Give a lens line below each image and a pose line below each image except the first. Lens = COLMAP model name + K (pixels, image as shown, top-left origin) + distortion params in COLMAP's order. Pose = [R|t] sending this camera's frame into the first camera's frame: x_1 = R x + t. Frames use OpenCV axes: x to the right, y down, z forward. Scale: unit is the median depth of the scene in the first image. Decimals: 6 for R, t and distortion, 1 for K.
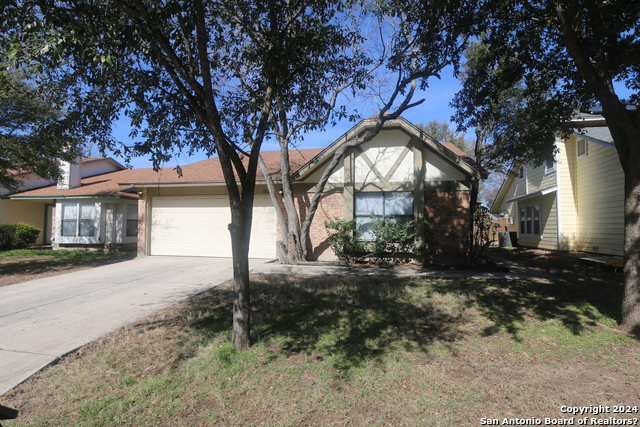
lens RADIAL K [[434.4, 0, 322.4], [0, 434.4, 215.4], [0, 0, 1]] dist [-0.008305, -0.000545]
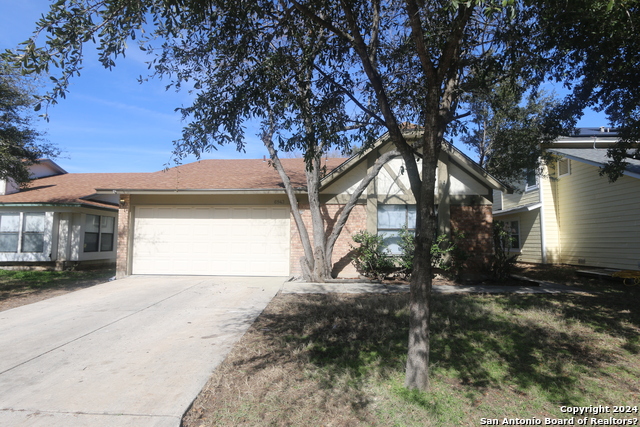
lens RADIAL K [[434.4, 0, 319.0], [0, 434.4, 210.2], [0, 0, 1]] dist [-0.008305, -0.000545]
pose [[0.975406, 0.016479, 0.219798, -0.259076], [-0.006429, 0.998904, -0.046364, 0.003819], [-0.220321, 0.043811, 0.974443, 0.101850]]
